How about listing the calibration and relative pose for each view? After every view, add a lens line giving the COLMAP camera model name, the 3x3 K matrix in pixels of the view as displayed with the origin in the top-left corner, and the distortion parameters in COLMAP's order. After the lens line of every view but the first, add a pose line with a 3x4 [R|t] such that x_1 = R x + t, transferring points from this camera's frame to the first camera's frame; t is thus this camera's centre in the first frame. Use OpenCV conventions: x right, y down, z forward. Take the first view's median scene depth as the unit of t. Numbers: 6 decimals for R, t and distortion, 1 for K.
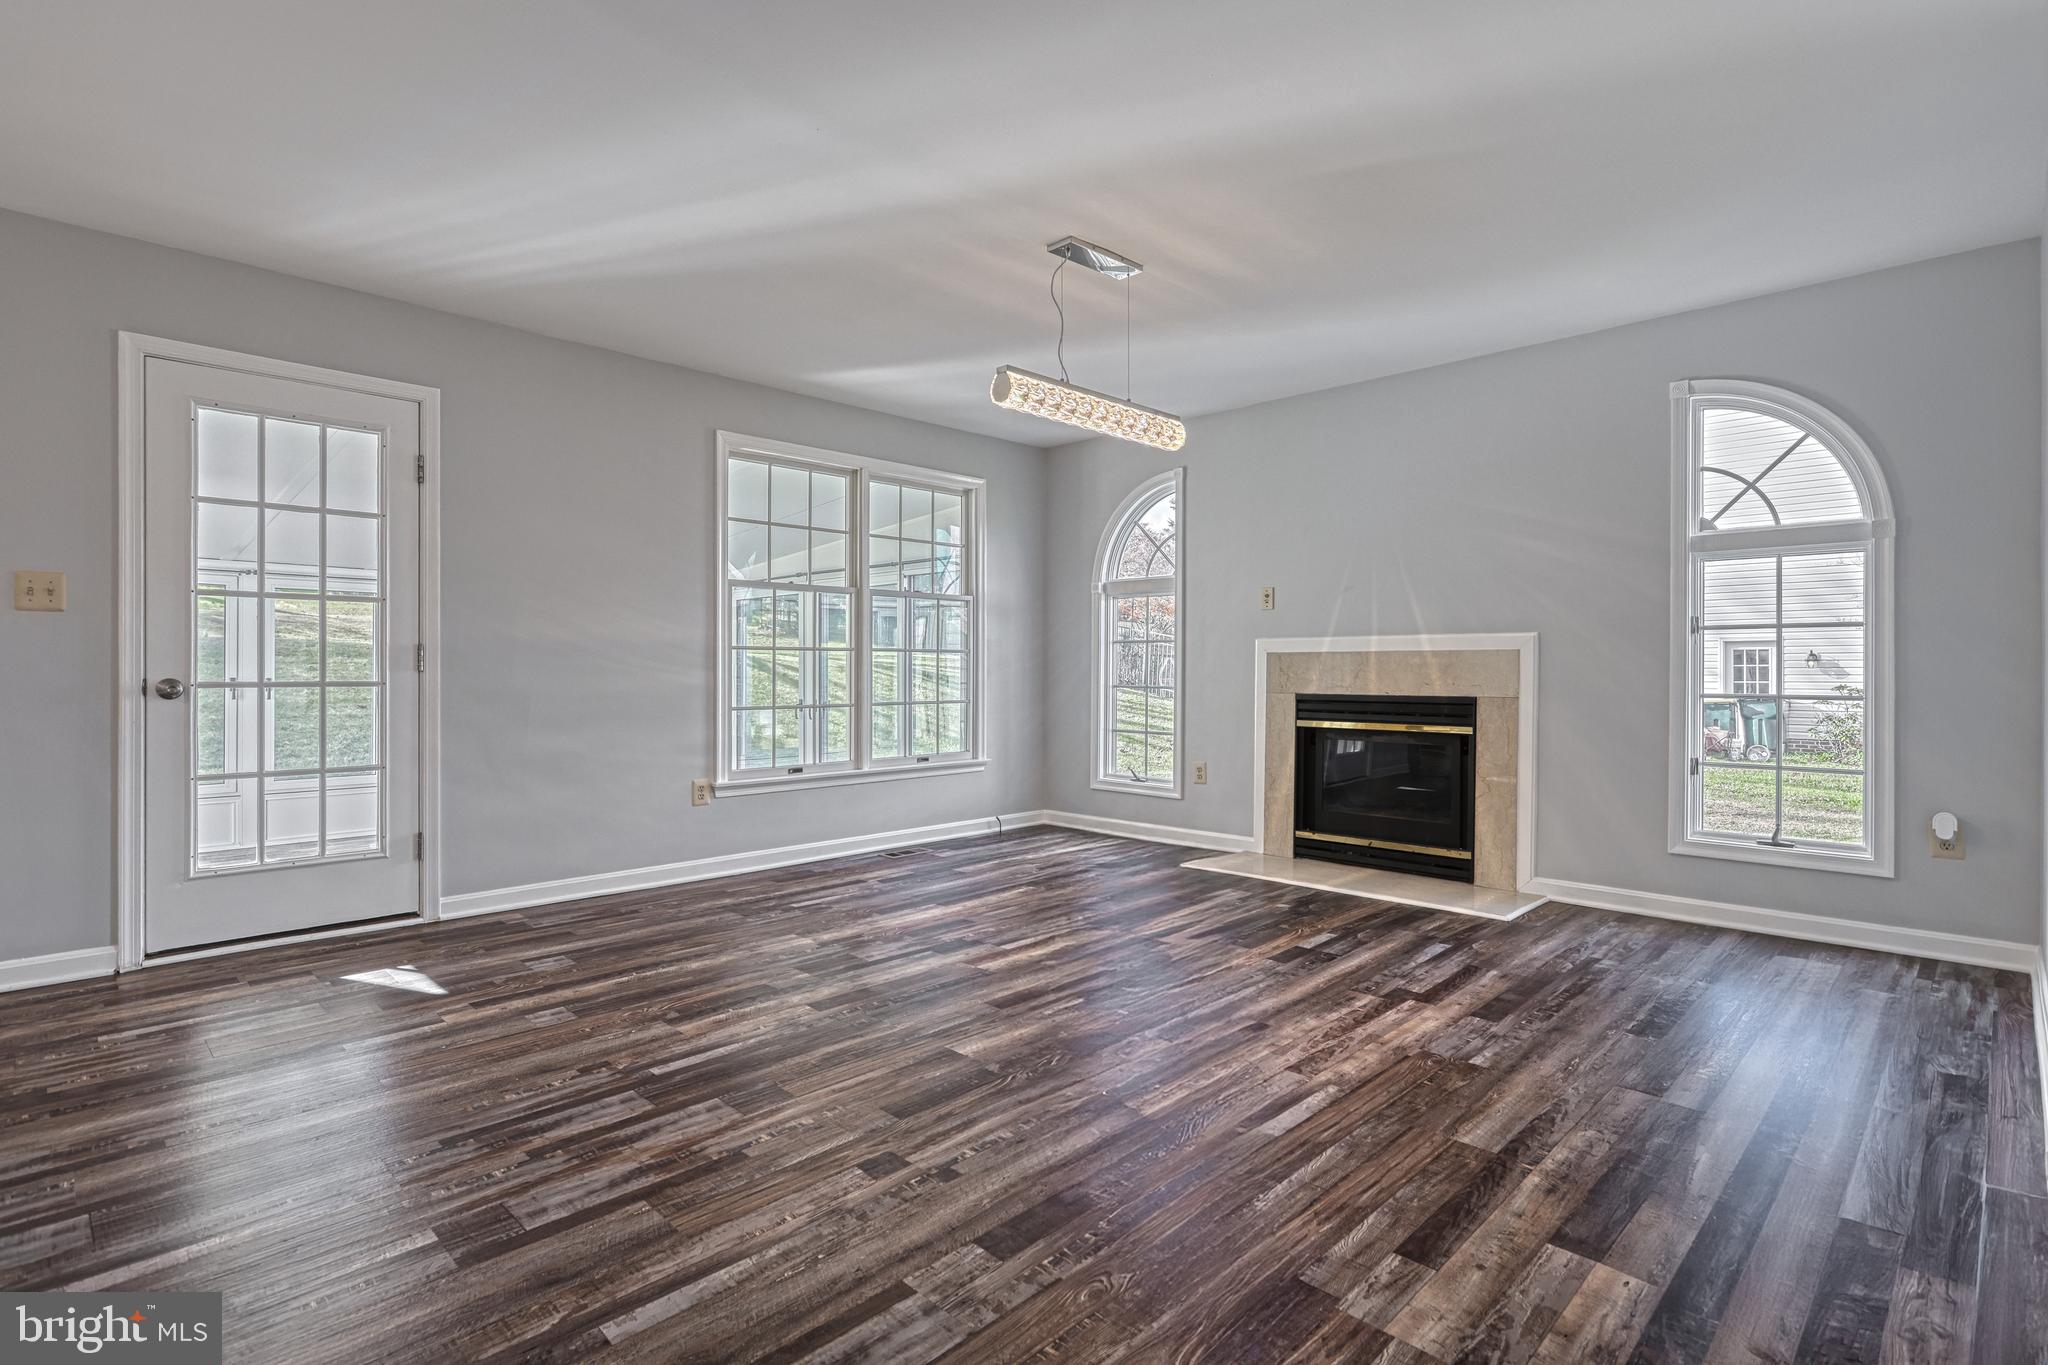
lens RADIAL K [[967.9, 0, 1024.5], [0, 967.9, 669.5], [0, 0, 1]] dist [-0.002543, 0.001229]
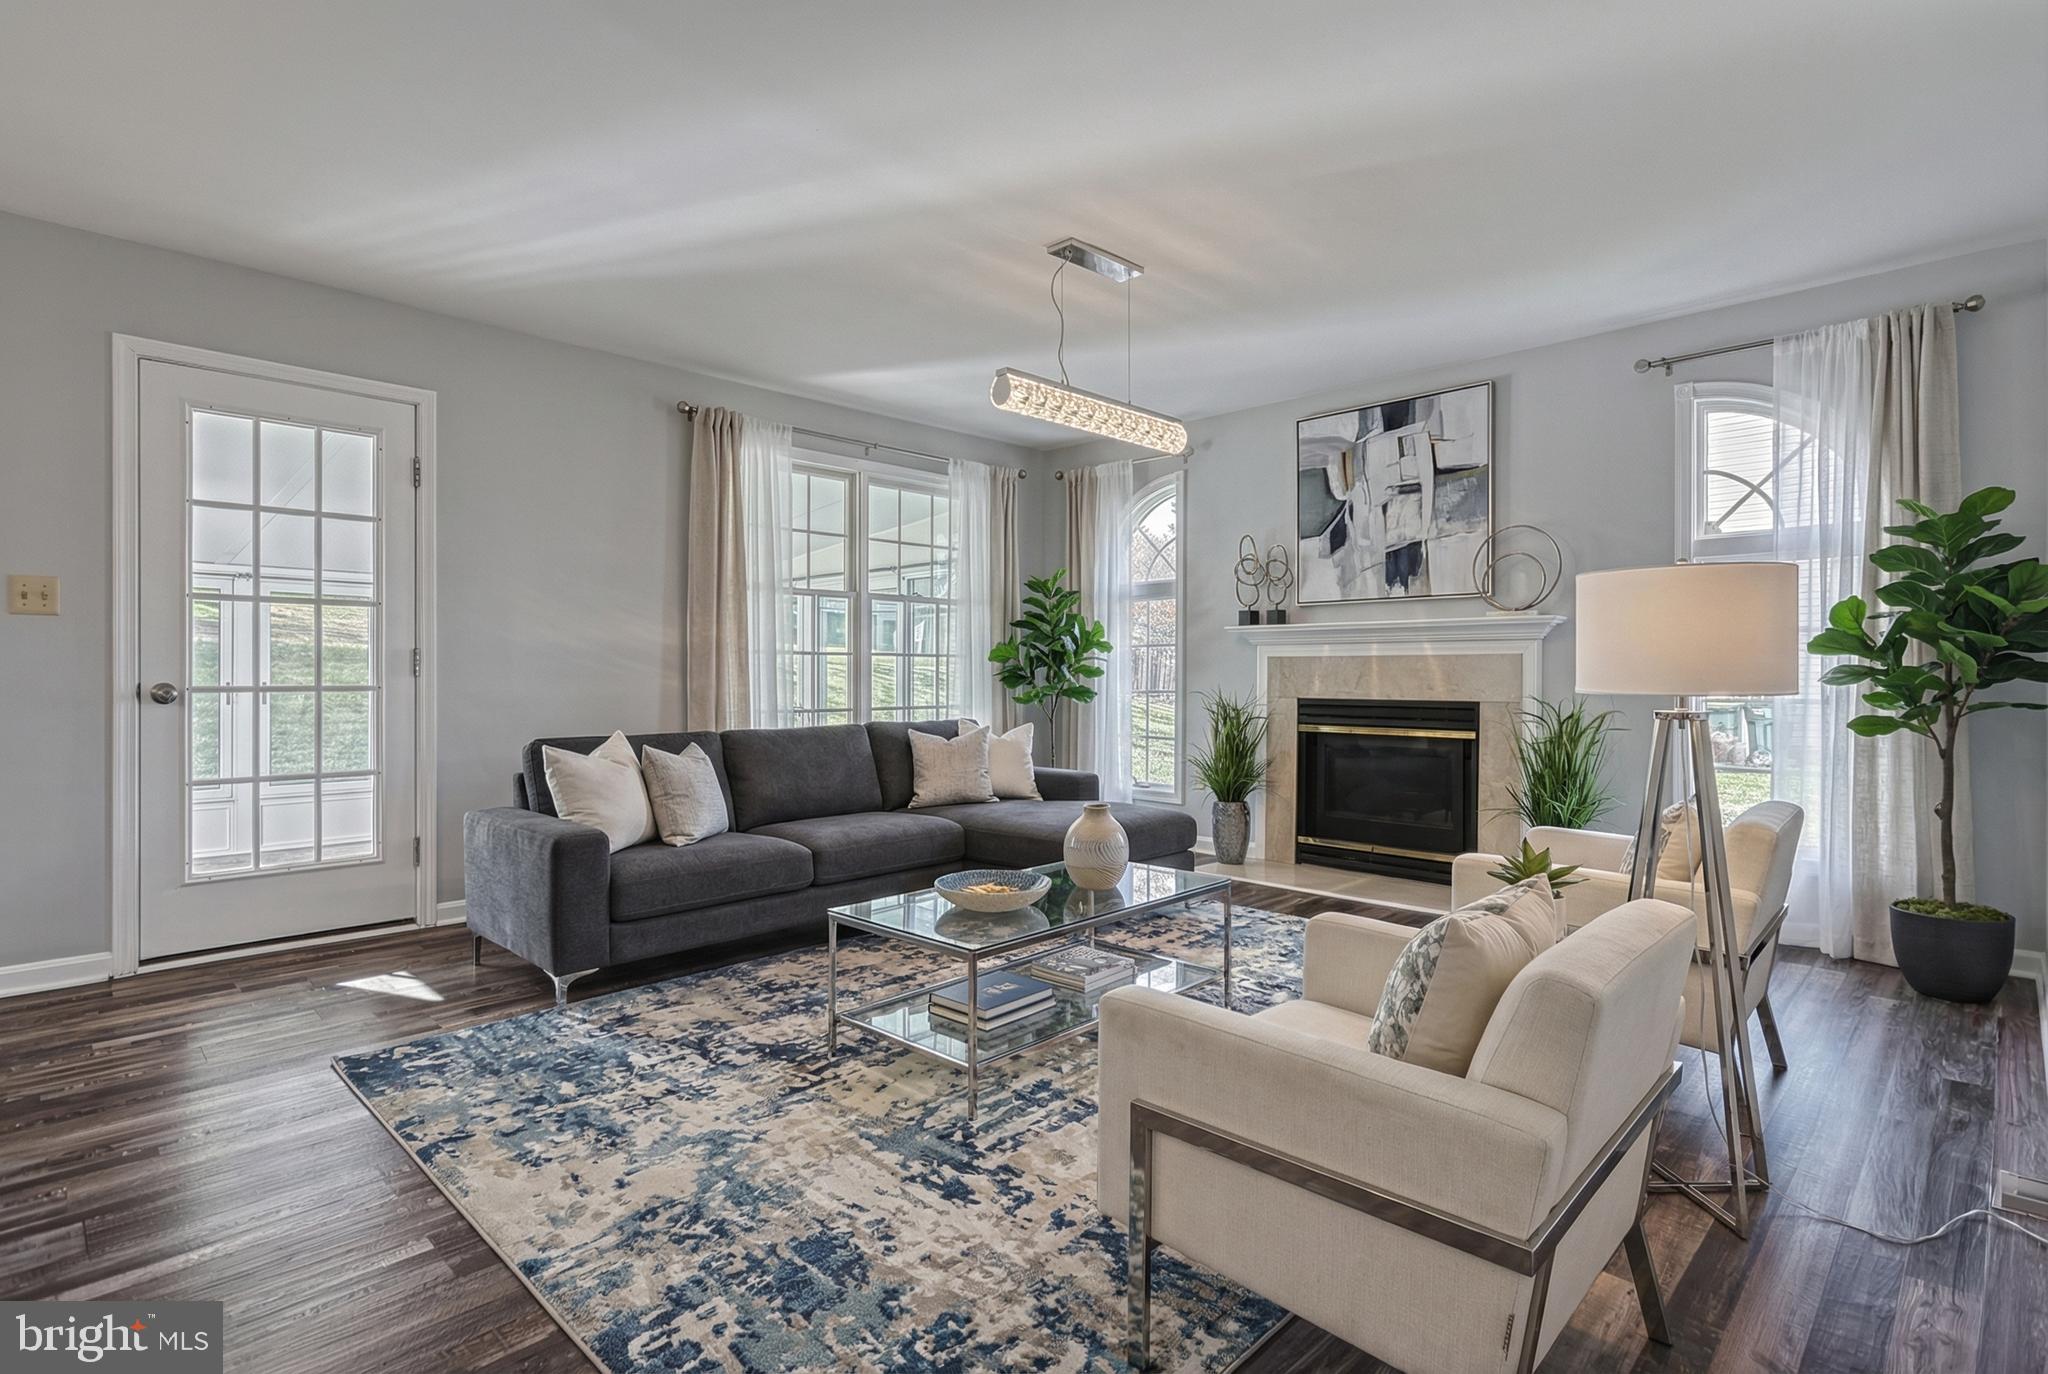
lens RADIAL K [[989.1, 0, 1009.3], [0, 989.1, 674.0], [0, 0, 1]] dist [-0.000304, 0.000047]
pose [[1.000000, -0.000199, 0.000441, -0.016903], [0.000199, 1.000000, 0.000317, -0.000002], [-0.000441, -0.000317, 1.000000, -0.016775]]
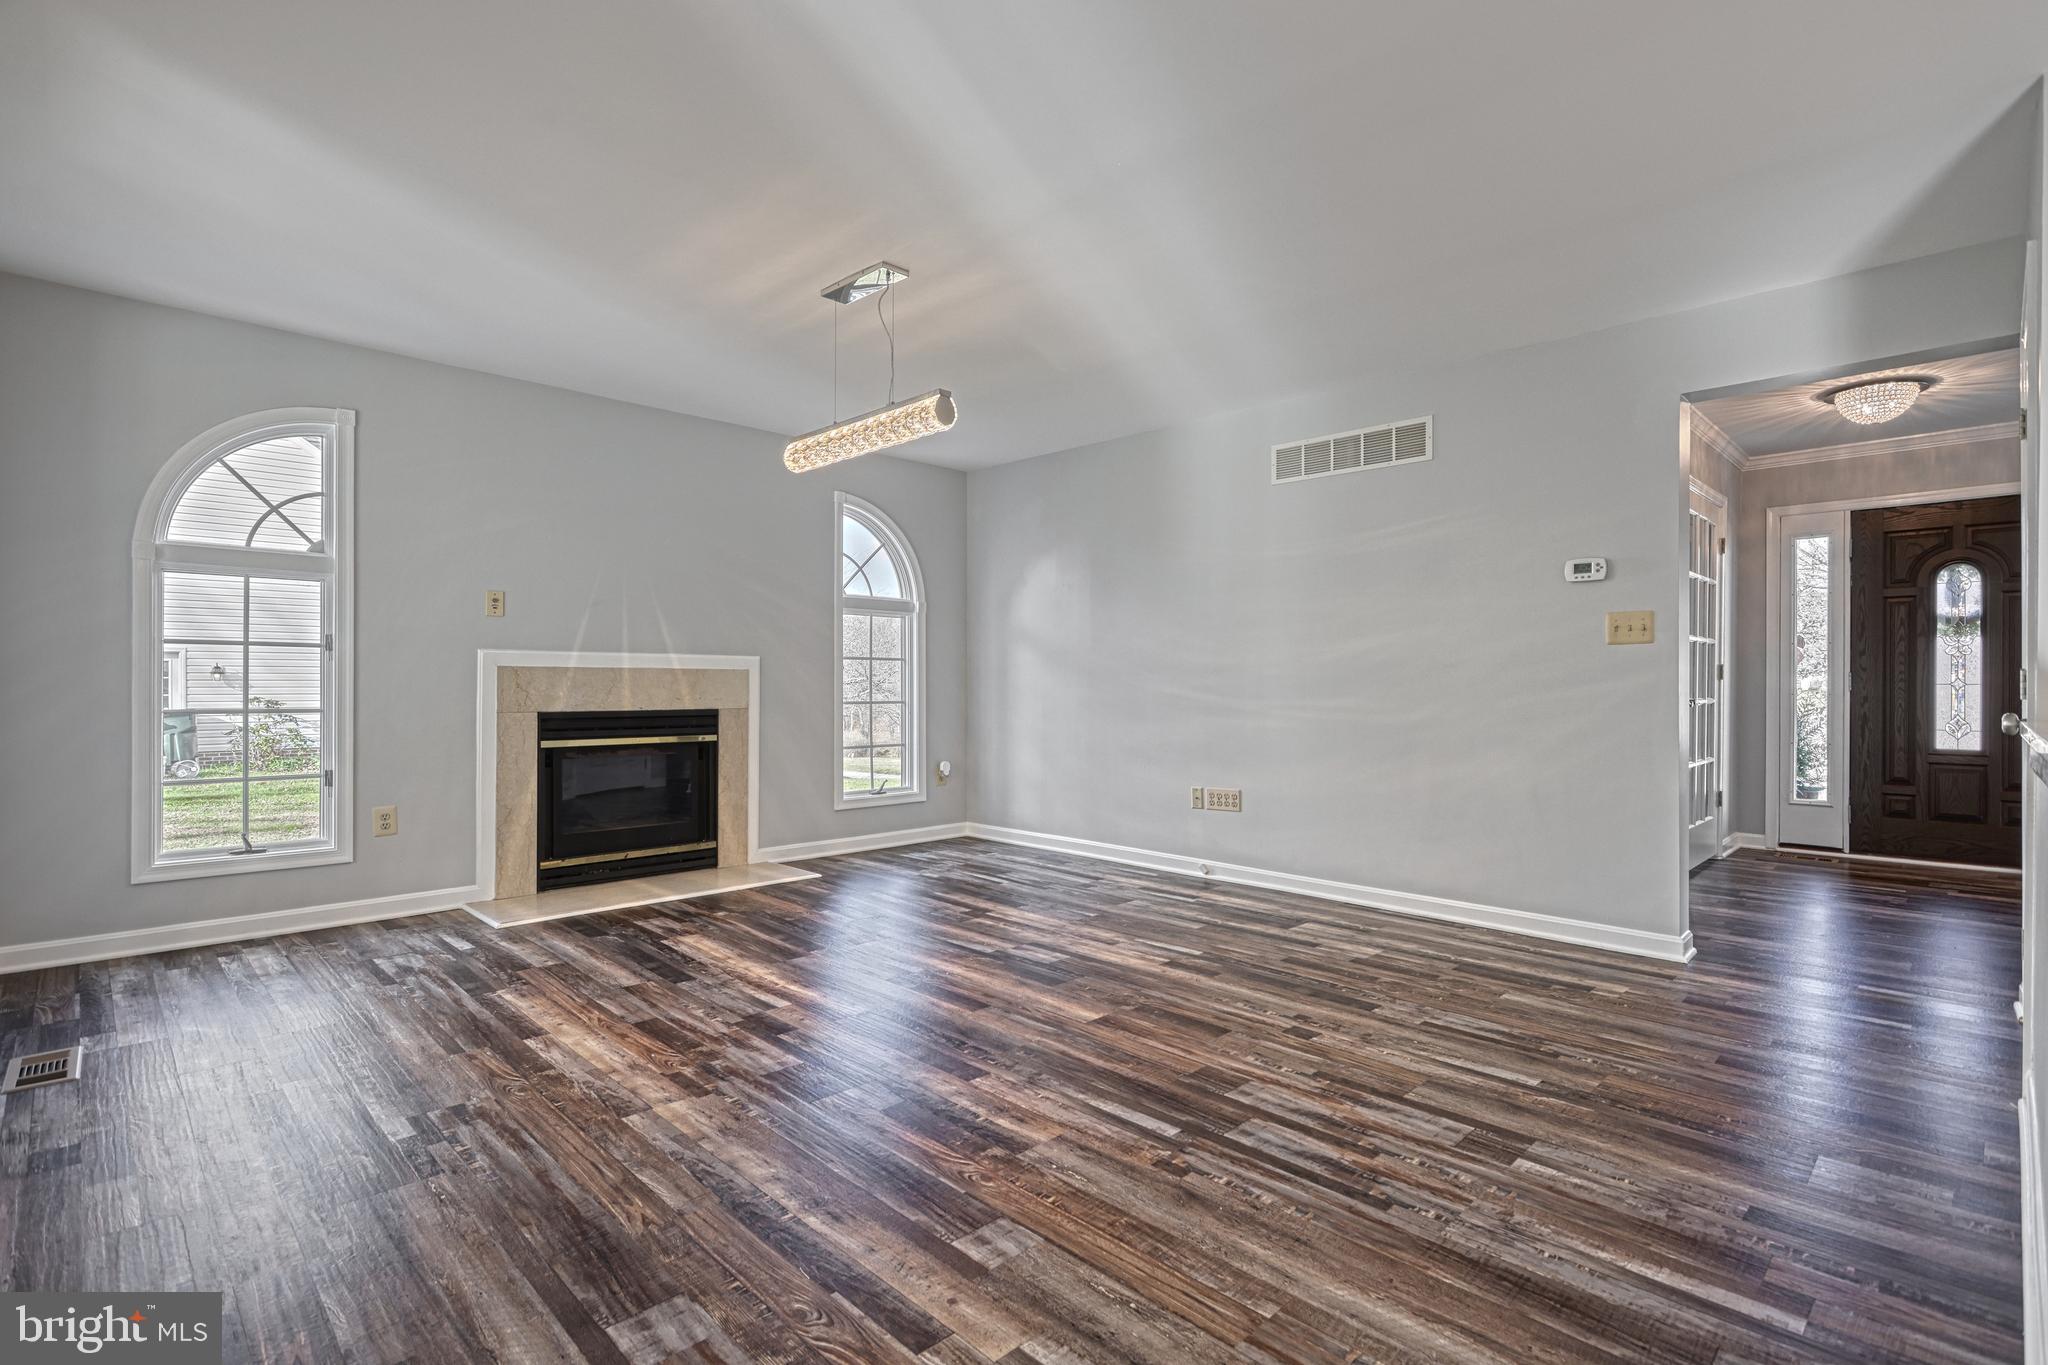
lens RADIAL K [[941.1, 0, 1030.2], [0, 941.1, 682.0], [0, 0, 1]] dist [-0.001647, -0.000014]
pose [[0.032060, 0.002314, 0.999483, -0.672206], [-0.002916, 0.999993, -0.002222, -0.002996], [-0.999482, -0.002843, 0.032066, 0.585029]]
